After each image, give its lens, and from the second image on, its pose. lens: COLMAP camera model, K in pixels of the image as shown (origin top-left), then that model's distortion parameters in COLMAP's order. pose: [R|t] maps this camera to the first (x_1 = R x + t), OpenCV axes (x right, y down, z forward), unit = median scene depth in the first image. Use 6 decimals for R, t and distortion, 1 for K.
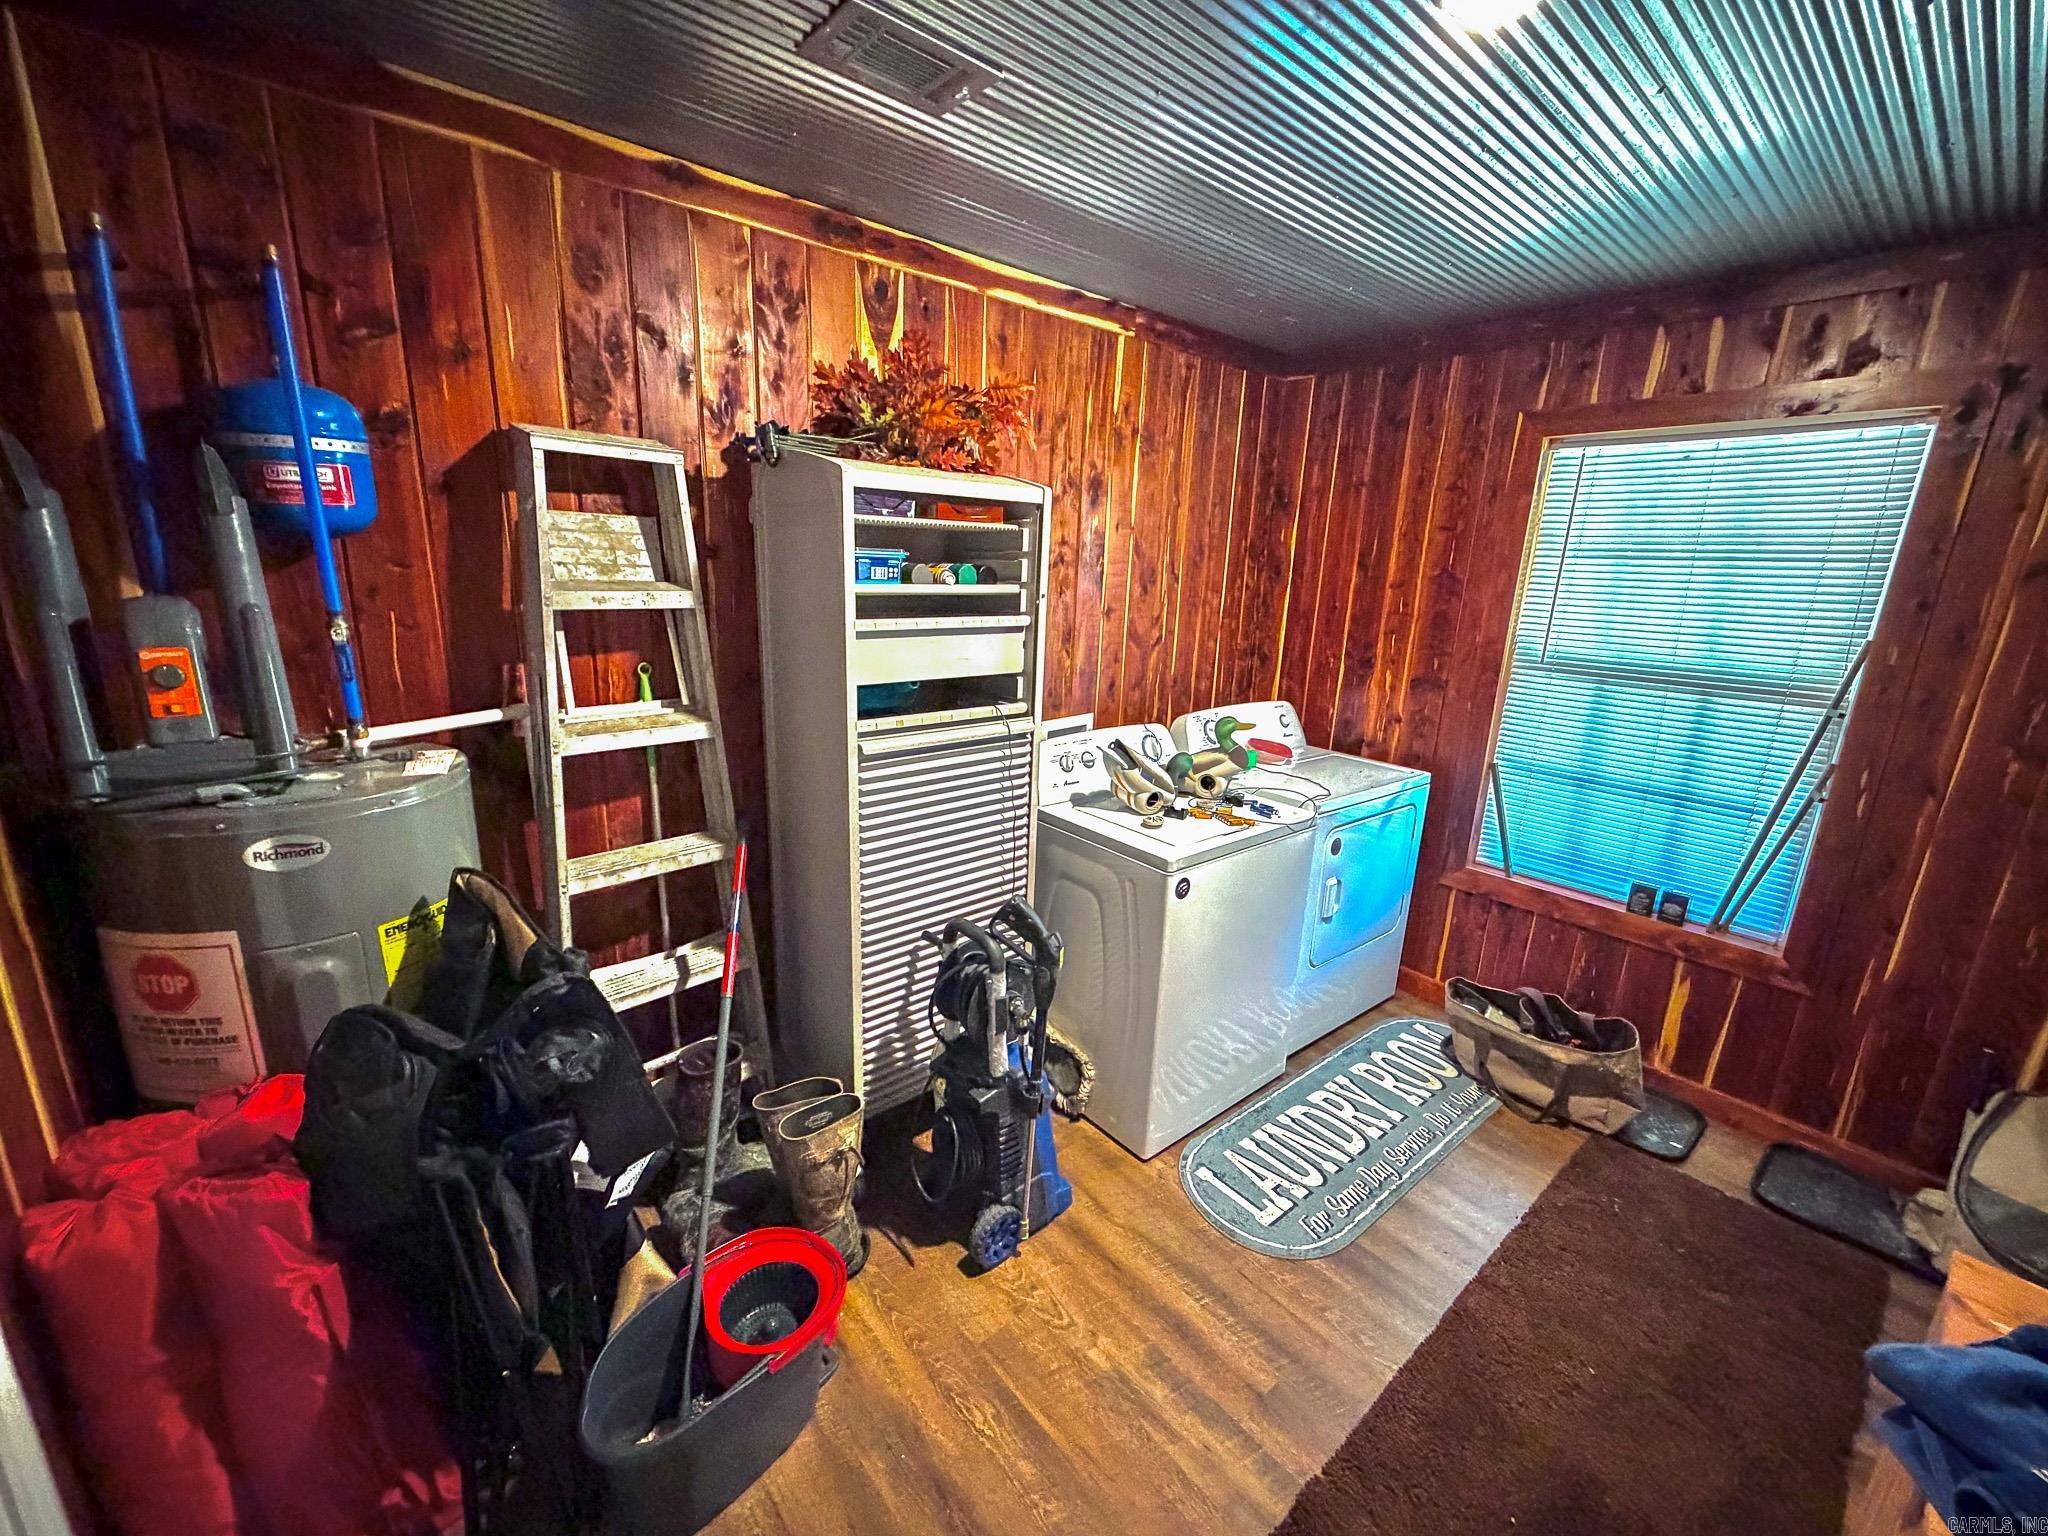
lens RADIAL K [[818.1, 0, 1020.7], [0, 818.1, 768.9], [0, 0, 1]] dist [0.000763, -0.000410]
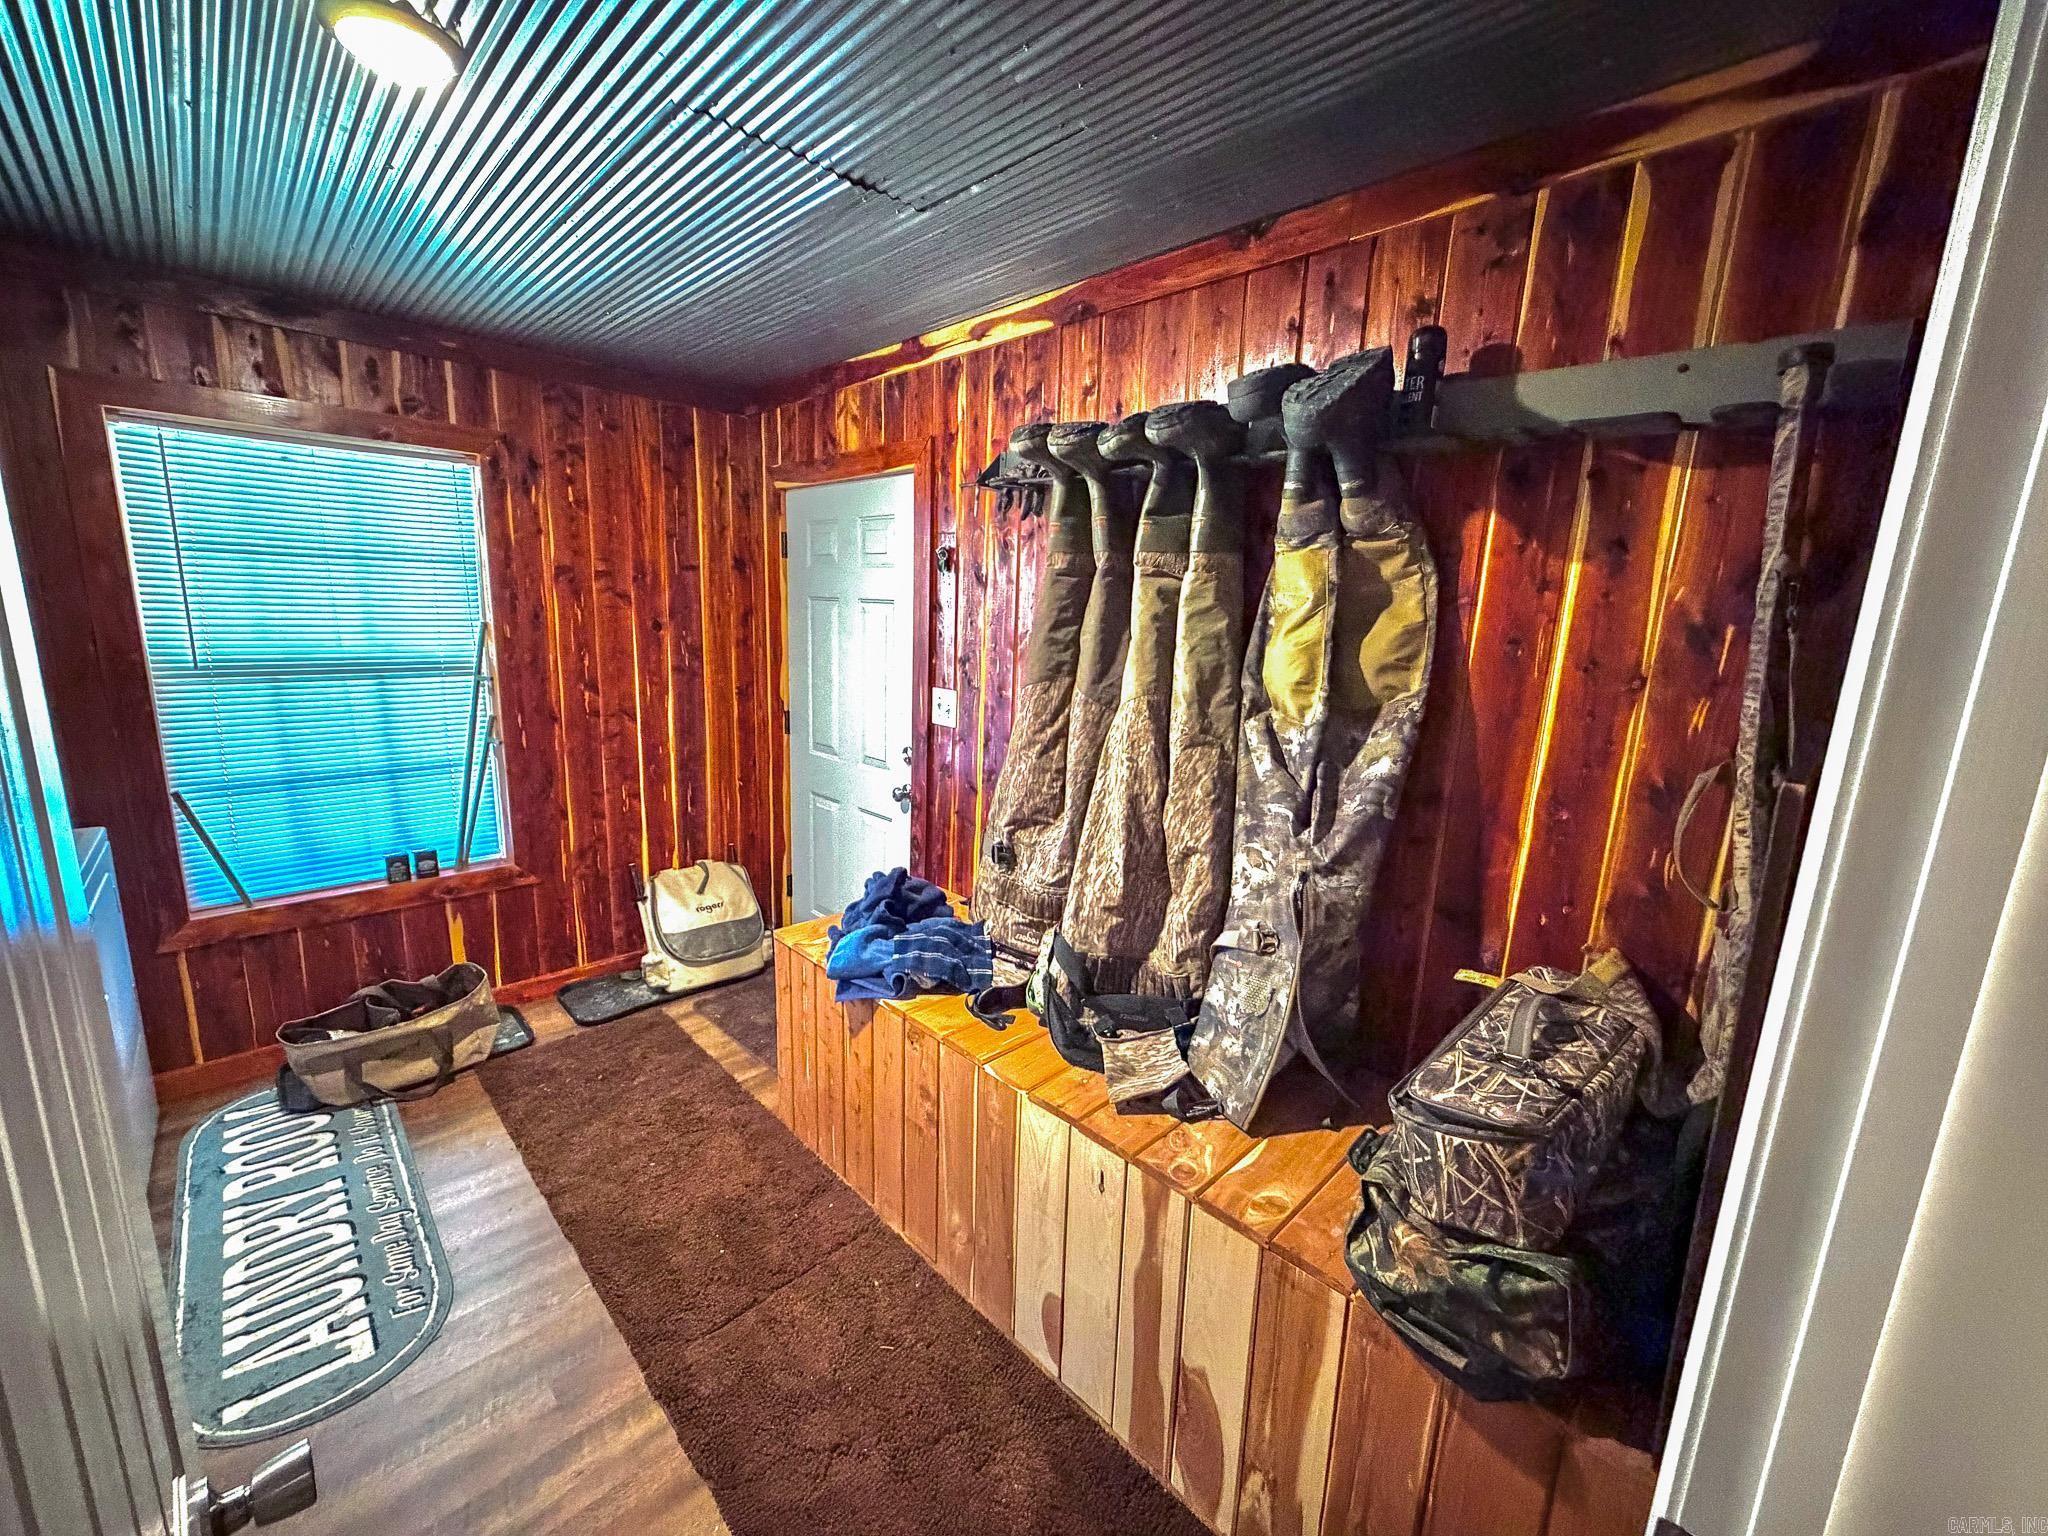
lens RADIAL K [[818.1, 0, 1021.2], [0, 818.1, 768.6], [0, 0, 1]] dist [0.000763, -0.000410]
pose [[-0.081260, -0.235440, 0.968486, -0.353432], [0.205546, 0.946853, 0.247427, -0.069540], [-0.975268, 0.219174, -0.028547, 0.197591]]
